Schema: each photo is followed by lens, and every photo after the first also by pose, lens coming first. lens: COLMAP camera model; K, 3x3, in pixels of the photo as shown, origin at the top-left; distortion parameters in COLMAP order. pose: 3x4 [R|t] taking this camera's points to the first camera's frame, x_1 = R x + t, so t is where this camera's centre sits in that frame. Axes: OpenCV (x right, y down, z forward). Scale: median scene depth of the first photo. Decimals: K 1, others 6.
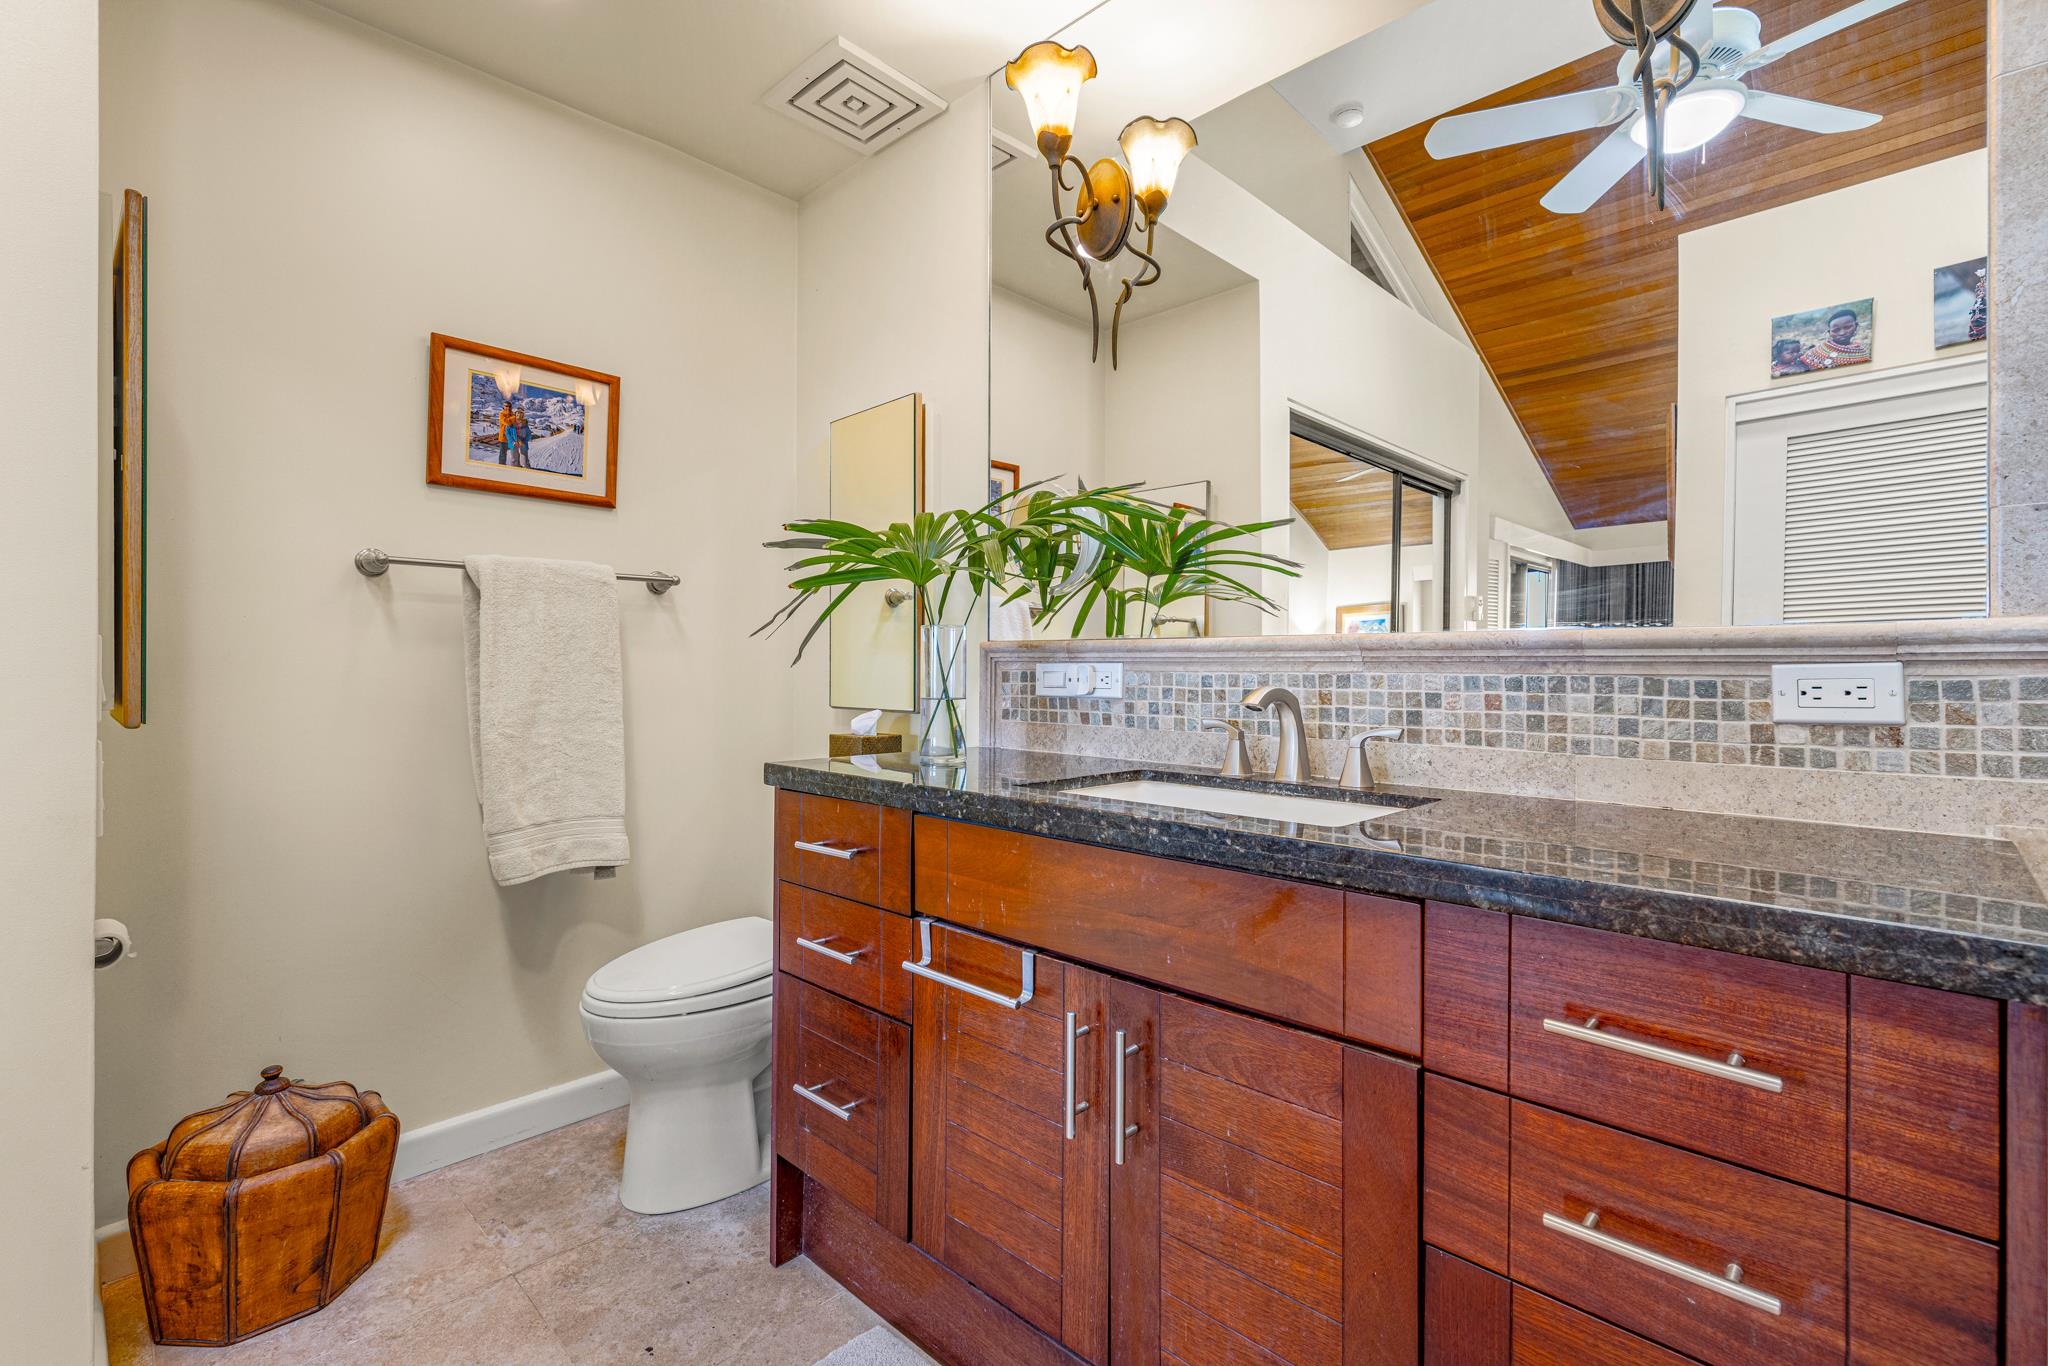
lens RADIAL K [[920.1, 0, 1024.0], [0, 920.1, 683.0], [0, 0, 1]] dist [0.001351, 0.000256]
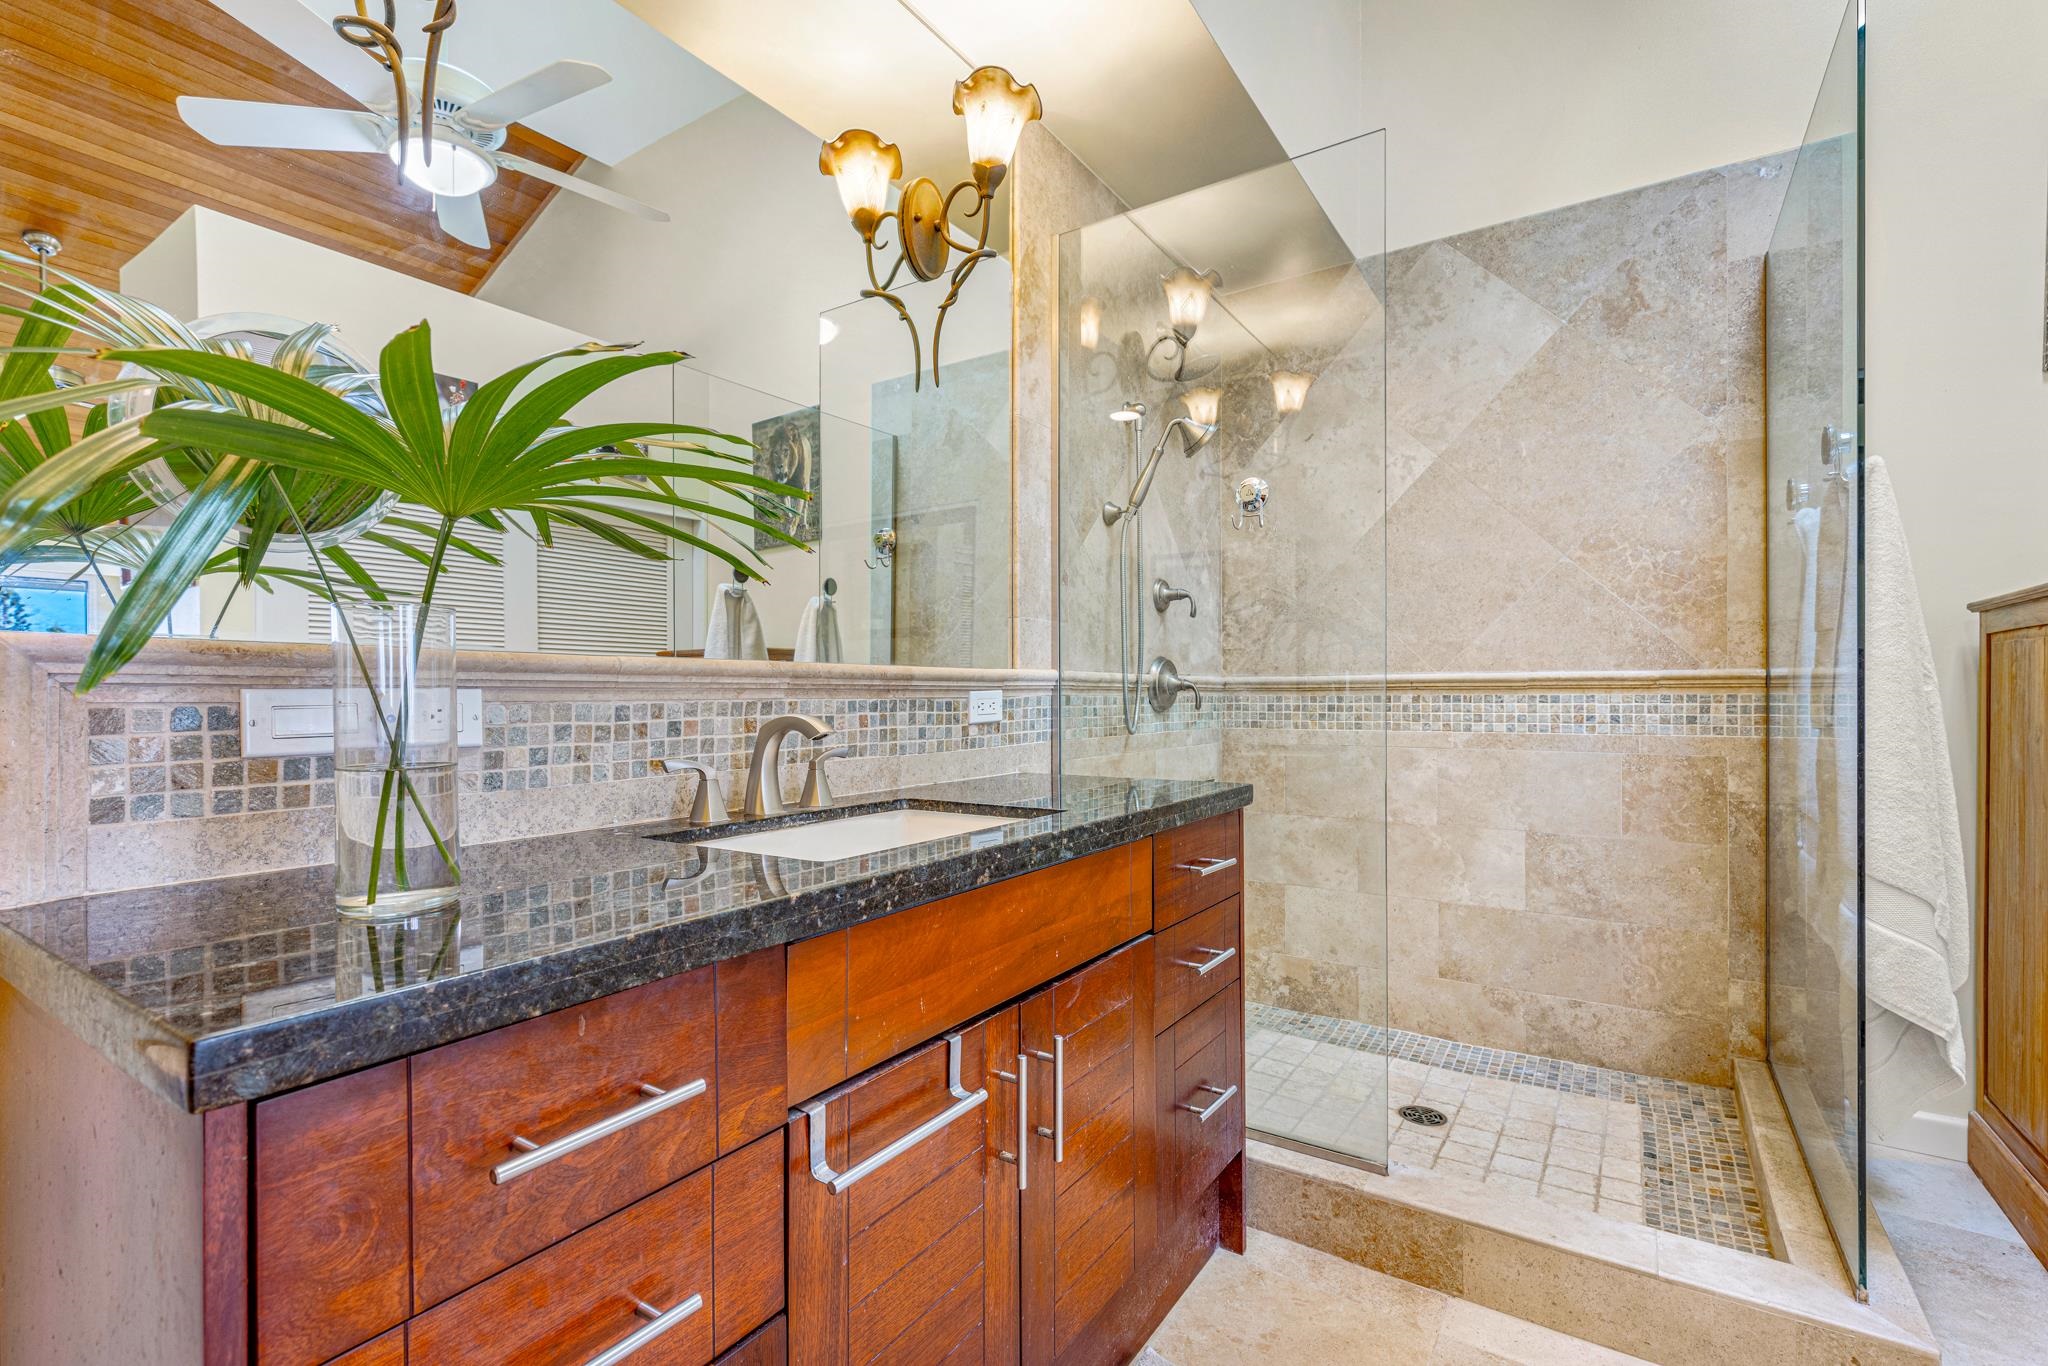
lens RADIAL K [[920.1, 0, 1024.0], [0, 920.1, 683.0], [0, 0, 1]] dist [0.001351, 0.000256]
pose [[-0.185916, 0.006549, 0.982544, -0.621887], [0.017792, 0.999836, -0.003298, -0.018725], [-0.982405, 0.016868, -0.186002, 0.818787]]
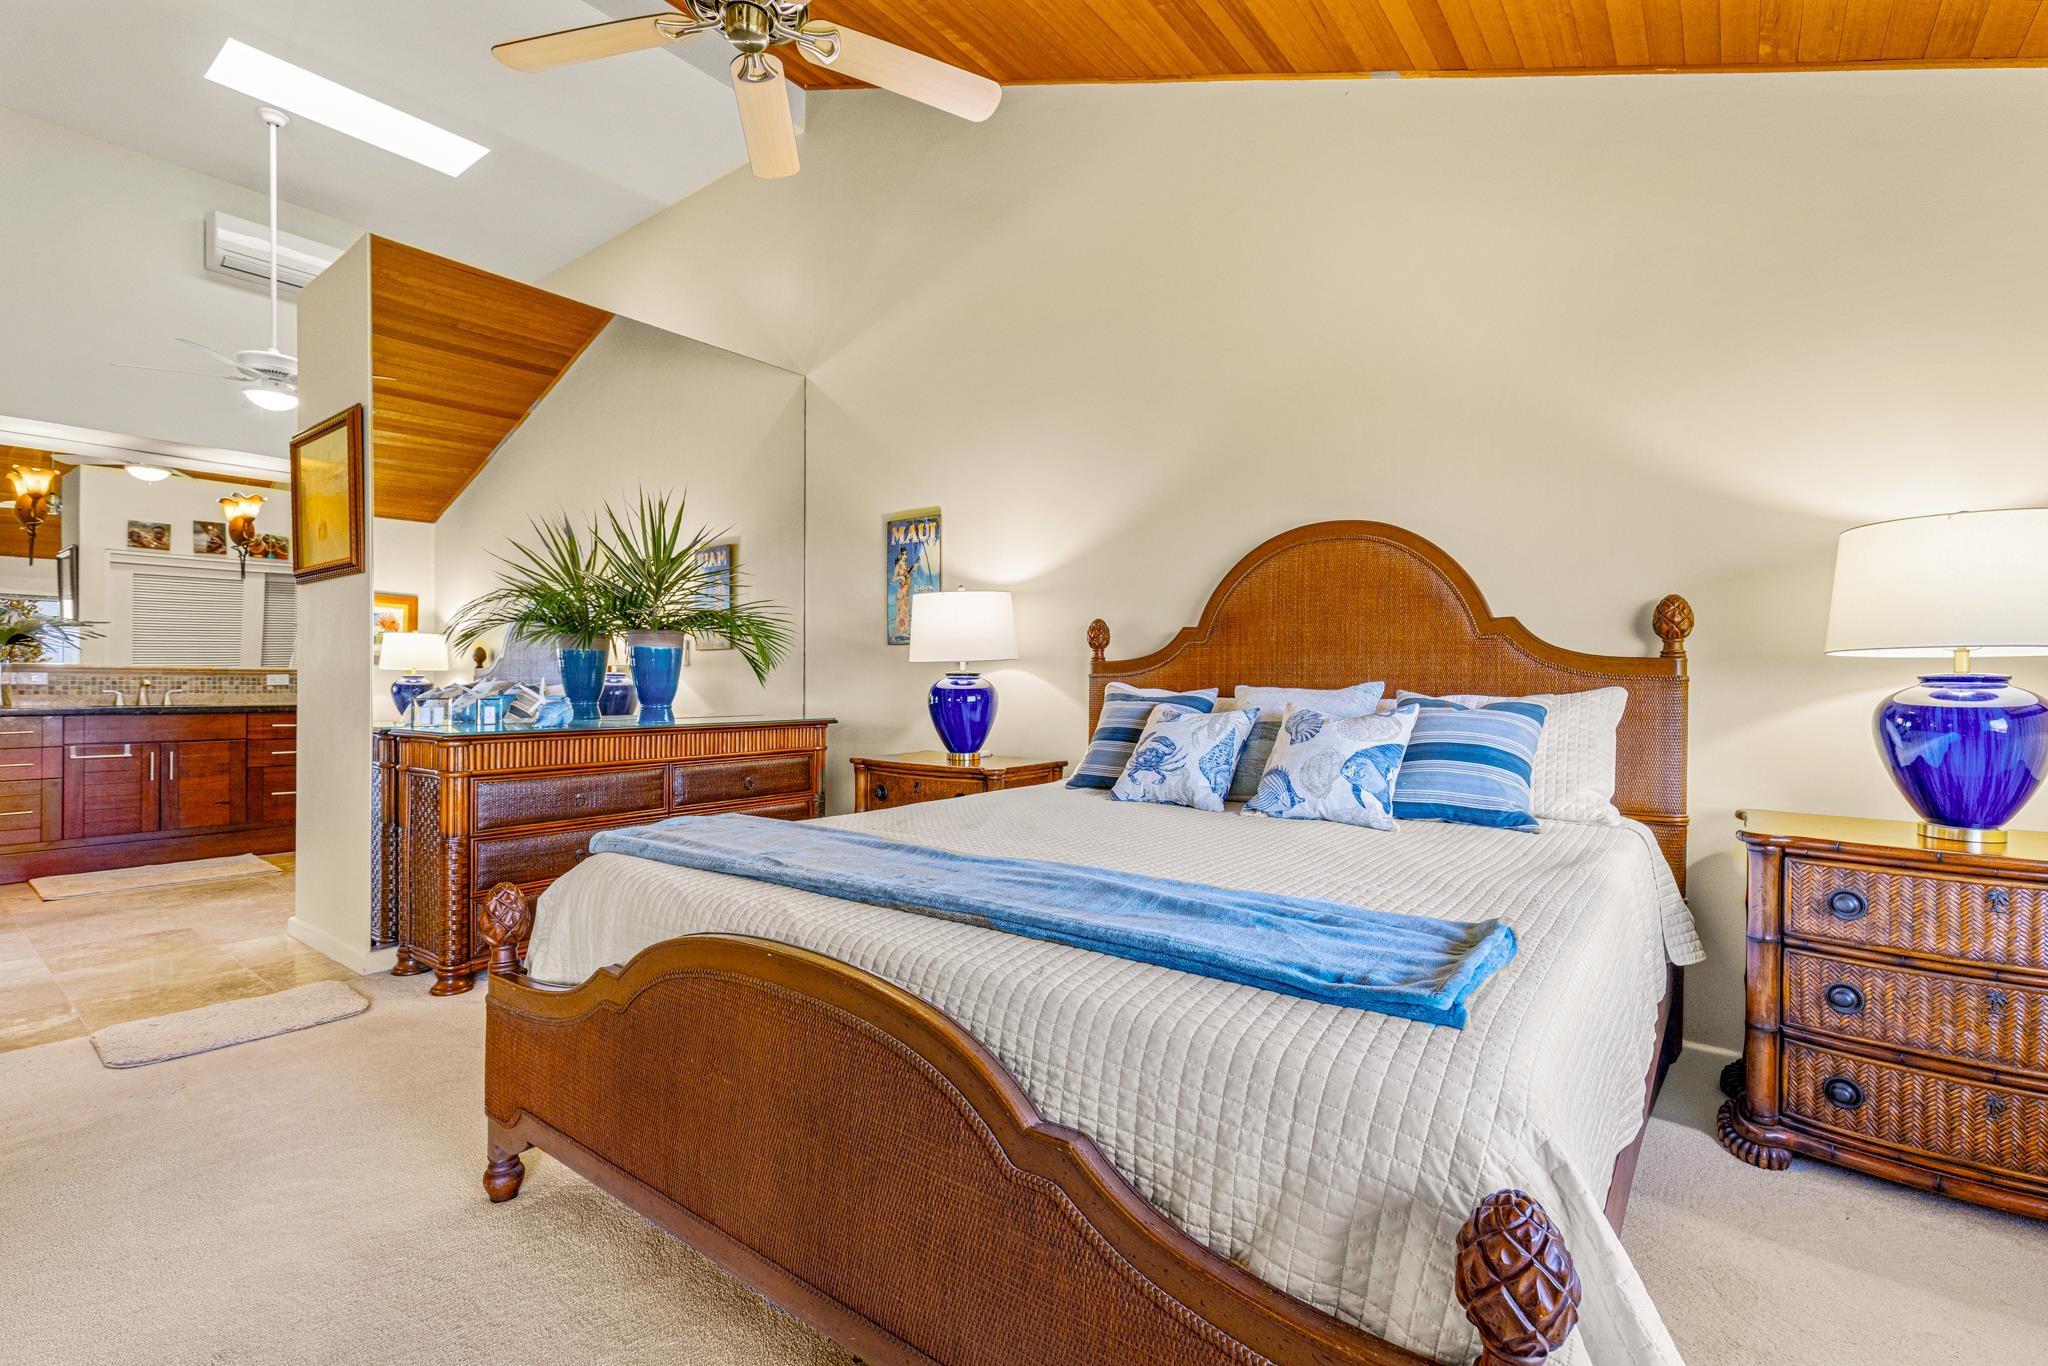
lens RADIAL K [[920.1, 0, 1024.0], [0, 920.1, 683.0], [0, 0, 1]] dist [0.001351, 0.000256]
pose [[-0.107711, -0.006873, 0.994159, -3.402673], [0.007769, 0.999940, 0.007755, 0.013877], [-0.994152, 0.008558, -0.107651, -1.917440]]
